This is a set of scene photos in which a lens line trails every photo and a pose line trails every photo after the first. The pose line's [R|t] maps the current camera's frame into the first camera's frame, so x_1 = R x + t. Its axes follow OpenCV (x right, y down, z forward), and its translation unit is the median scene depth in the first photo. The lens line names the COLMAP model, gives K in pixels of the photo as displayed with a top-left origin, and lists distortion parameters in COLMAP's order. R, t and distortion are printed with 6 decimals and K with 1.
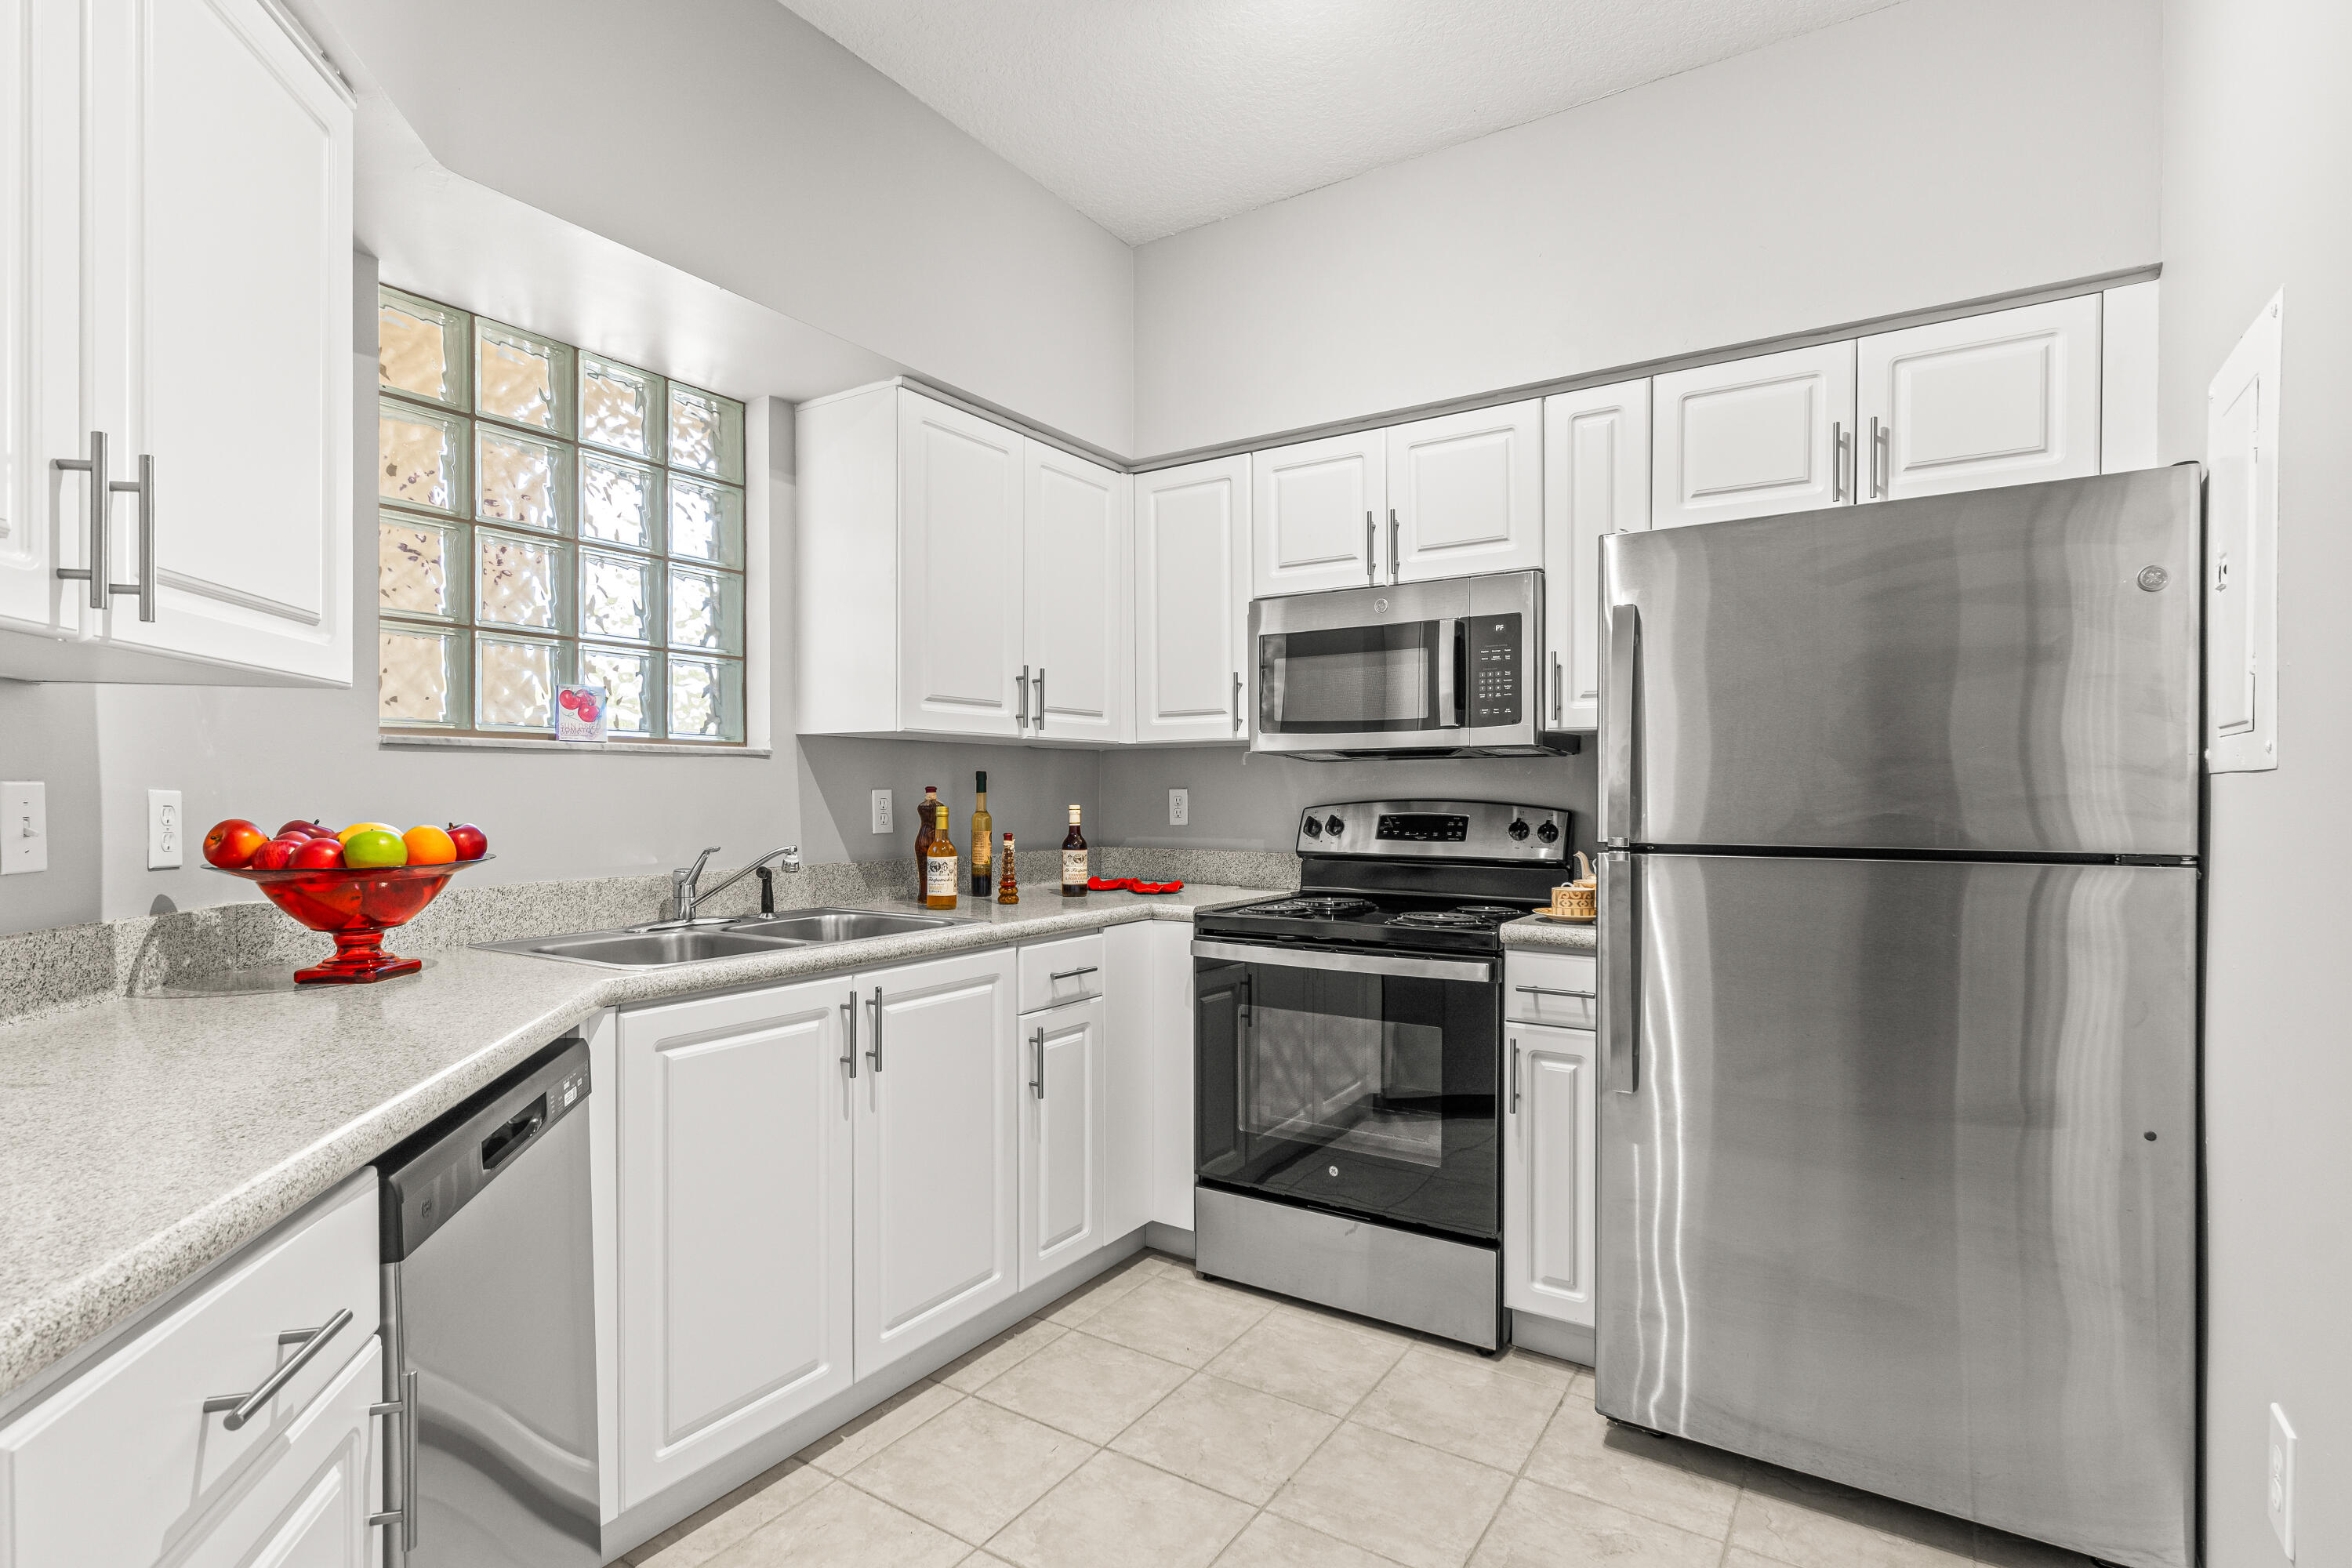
lens RADIAL K [[1124.1, 0, 1170.1], [0, 1124.1, 800.6], [0, 0, 1]] dist [0.007937, -0.001422]
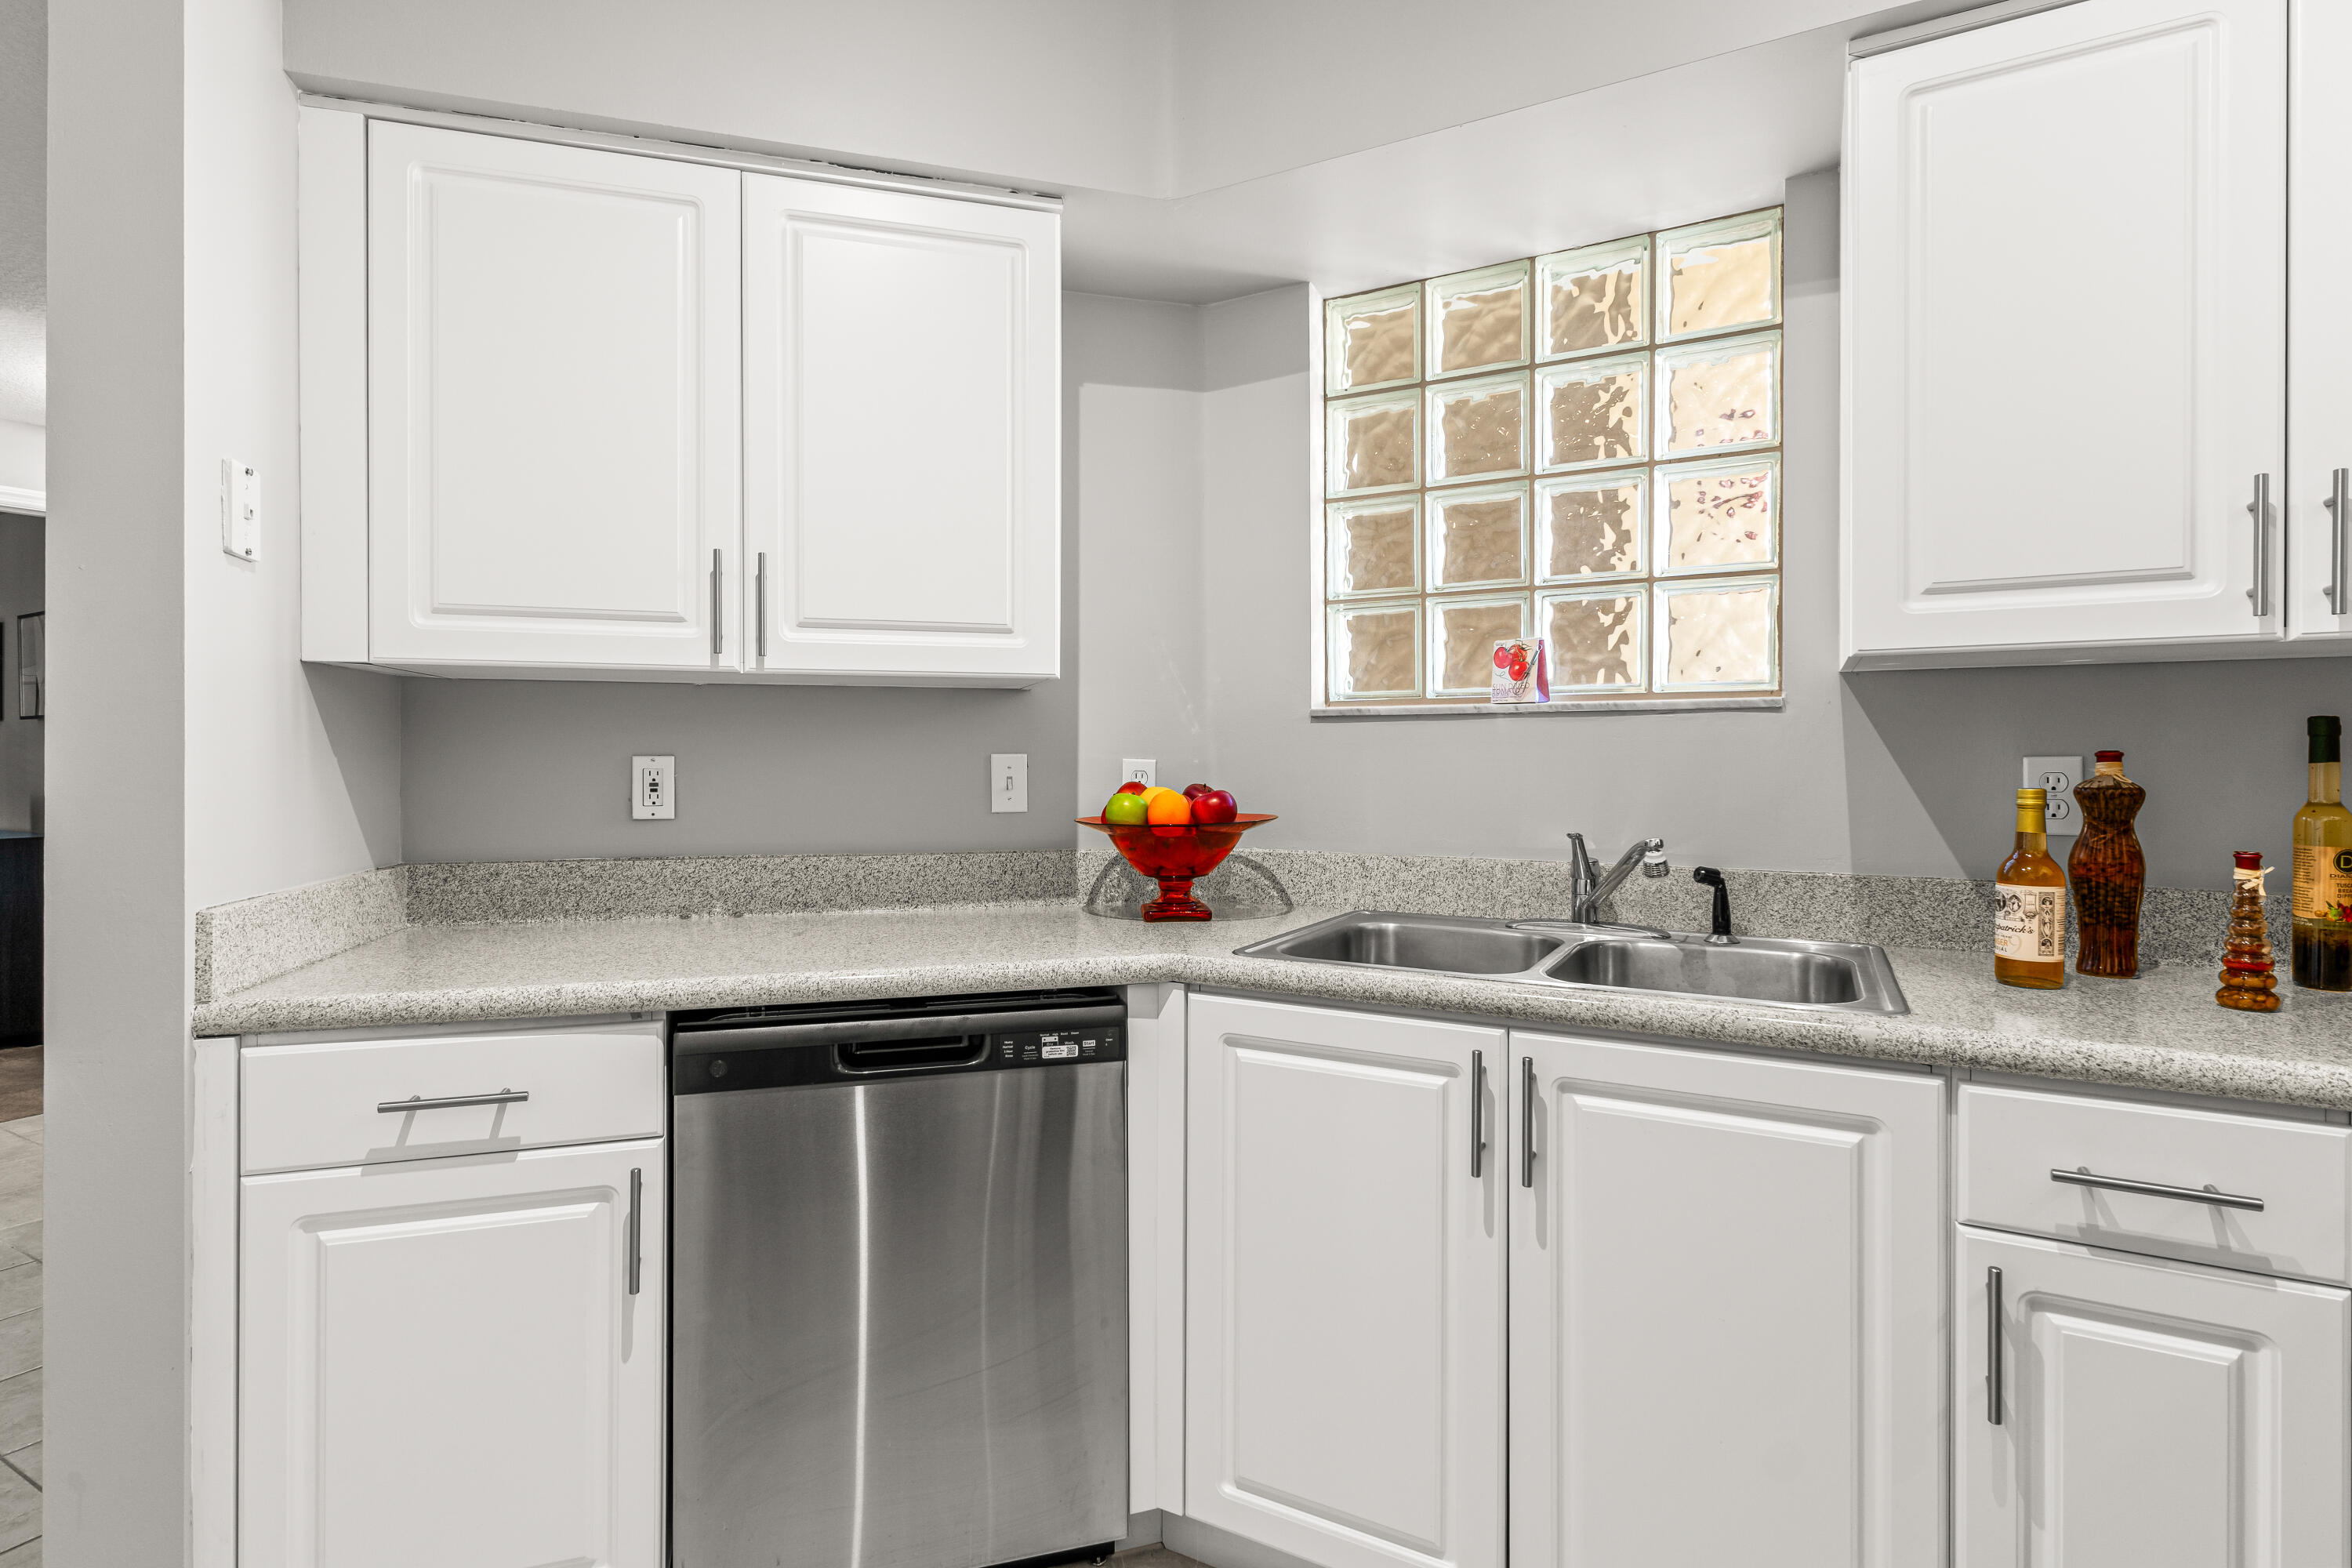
lens RADIAL K [[1124.1, 0, 1168.6], [0, 1124.1, 777.8], [0, 0, 1]] dist [0.007937, -0.001422]
pose [[0.099156, 0.016575, -0.994934, 0.770832], [-0.008629, 0.999838, 0.015797, -0.013569], [0.995034, 0.007019, 0.099283, 1.516285]]
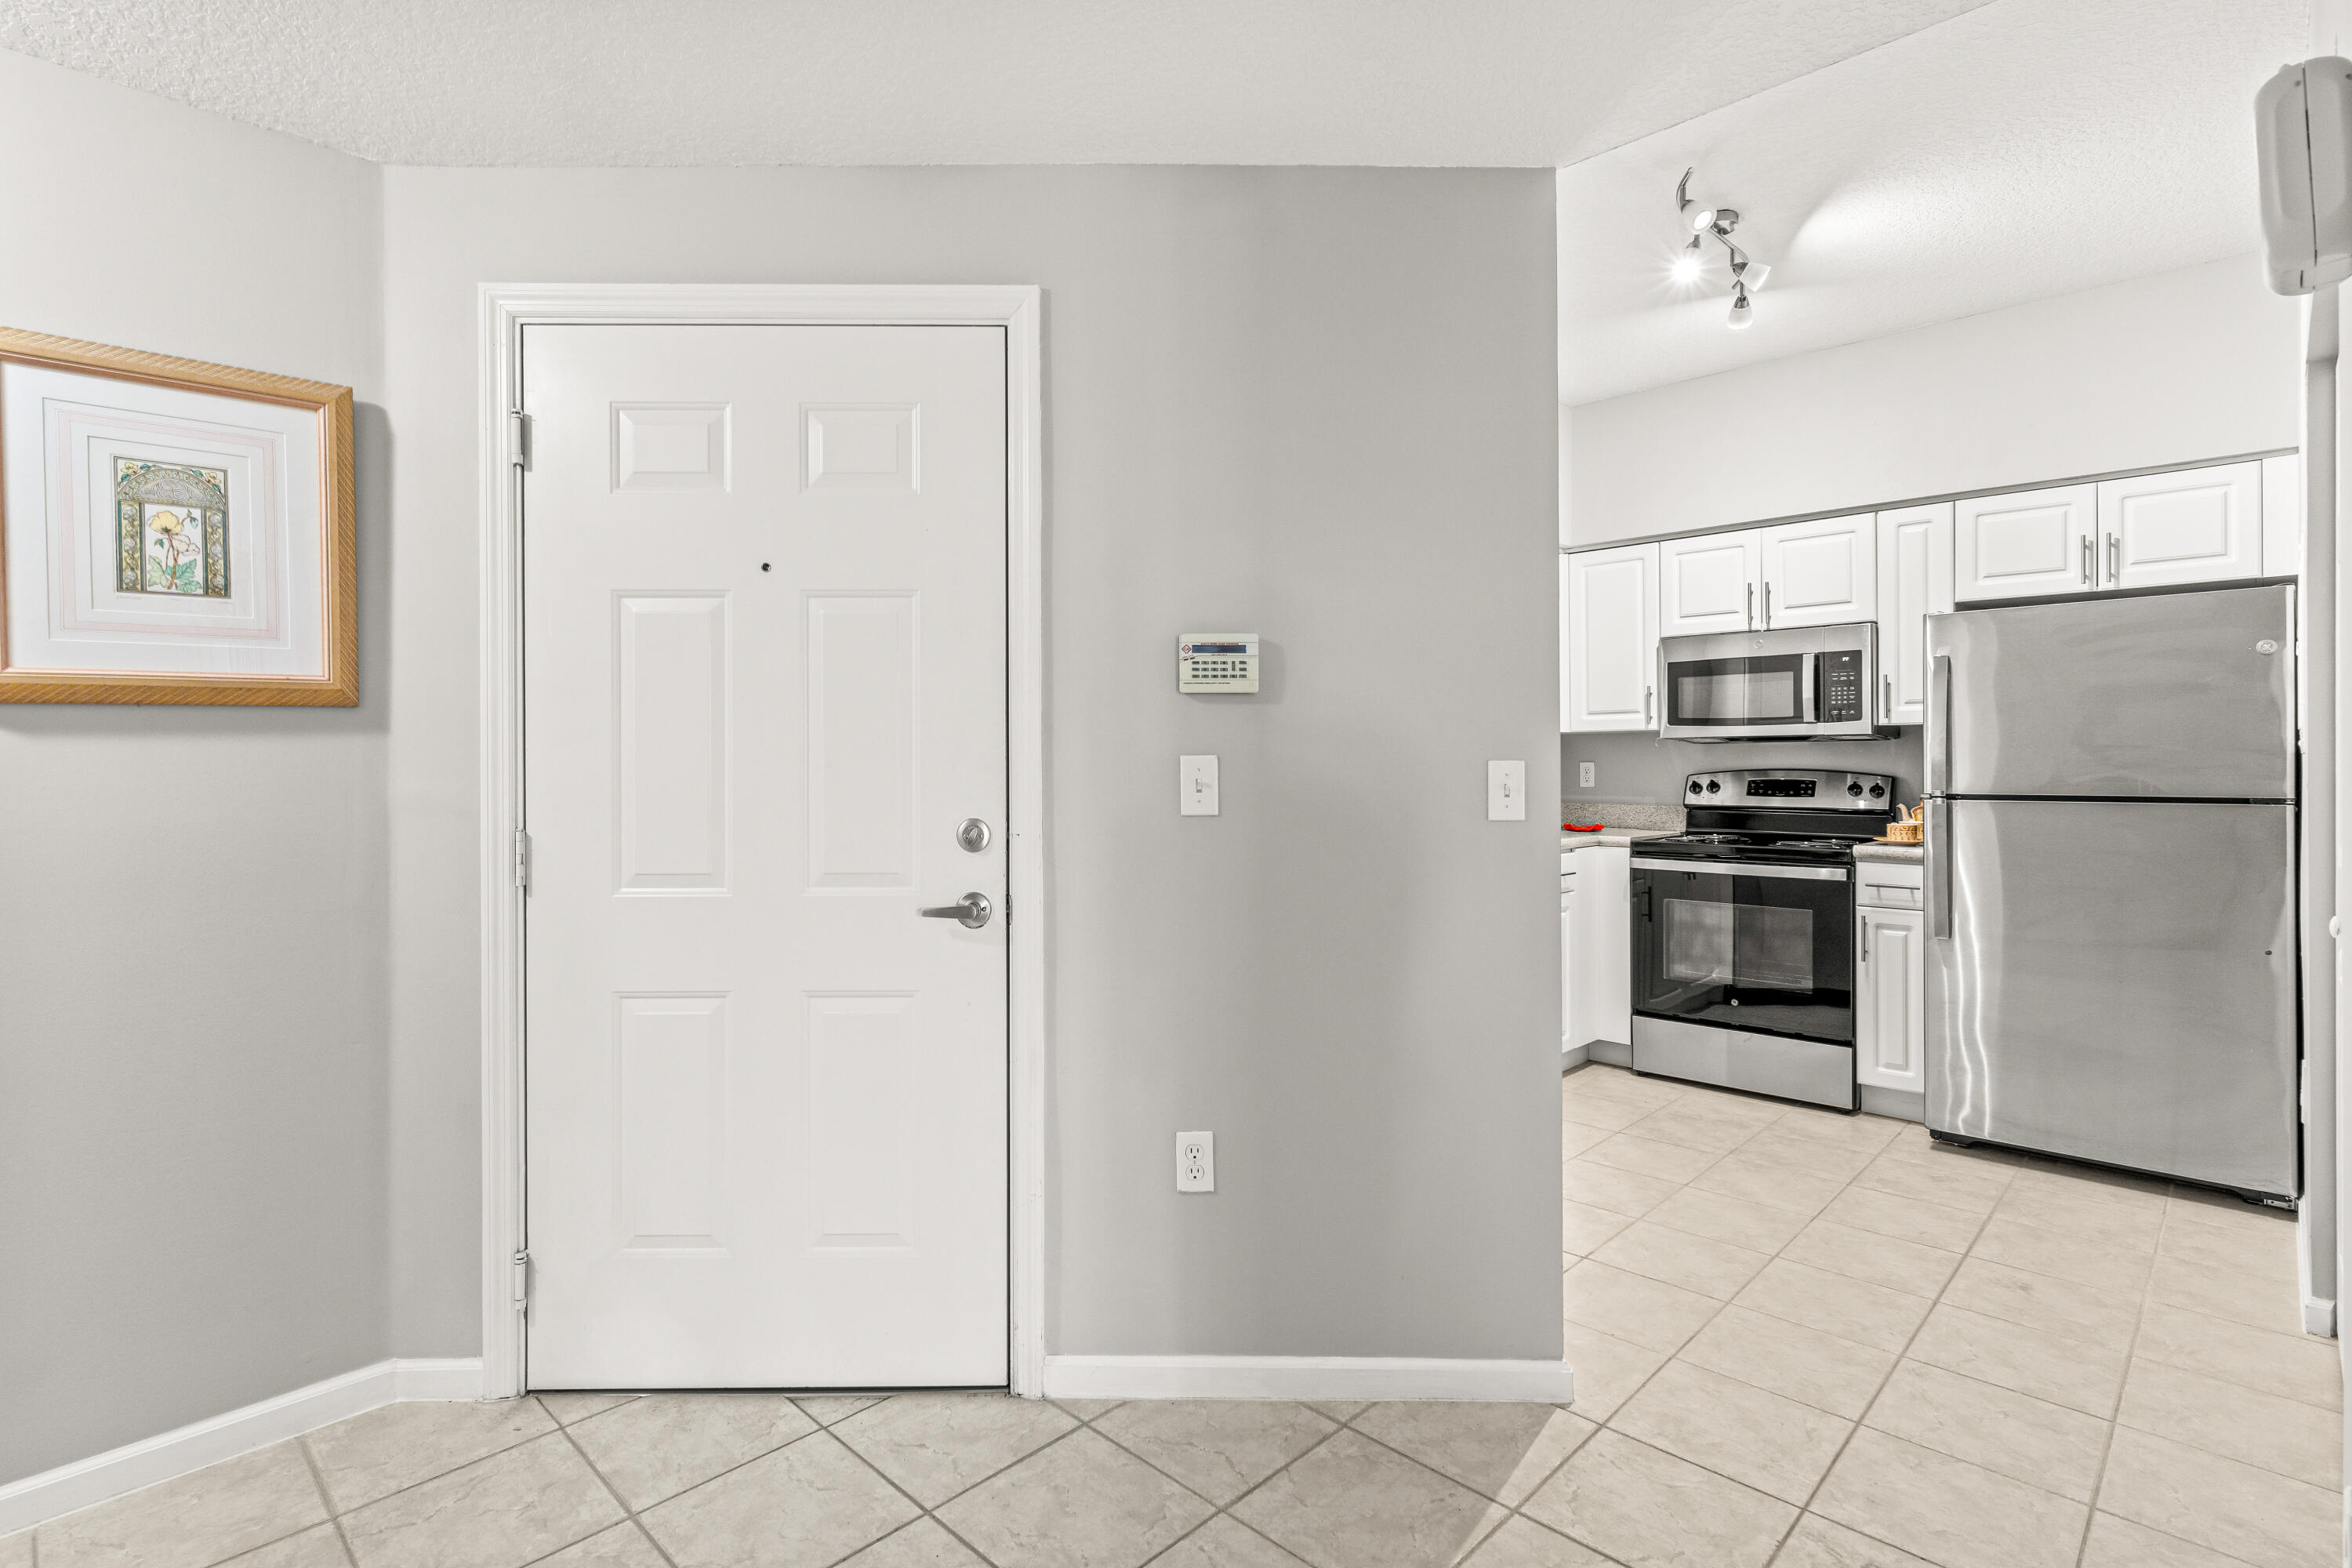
lens RADIAL K [[1124.1, 0, 1174.3], [0, 1124.1, 758.9], [0, 0, 1]] dist [0.007937, -0.001422]
pose [[0.984073, -0.000337, -0.177763, -0.345816], [-0.002126, 0.999904, -0.013667, 0.008648], [0.177750, 0.013827, 0.983978, -0.702319]]
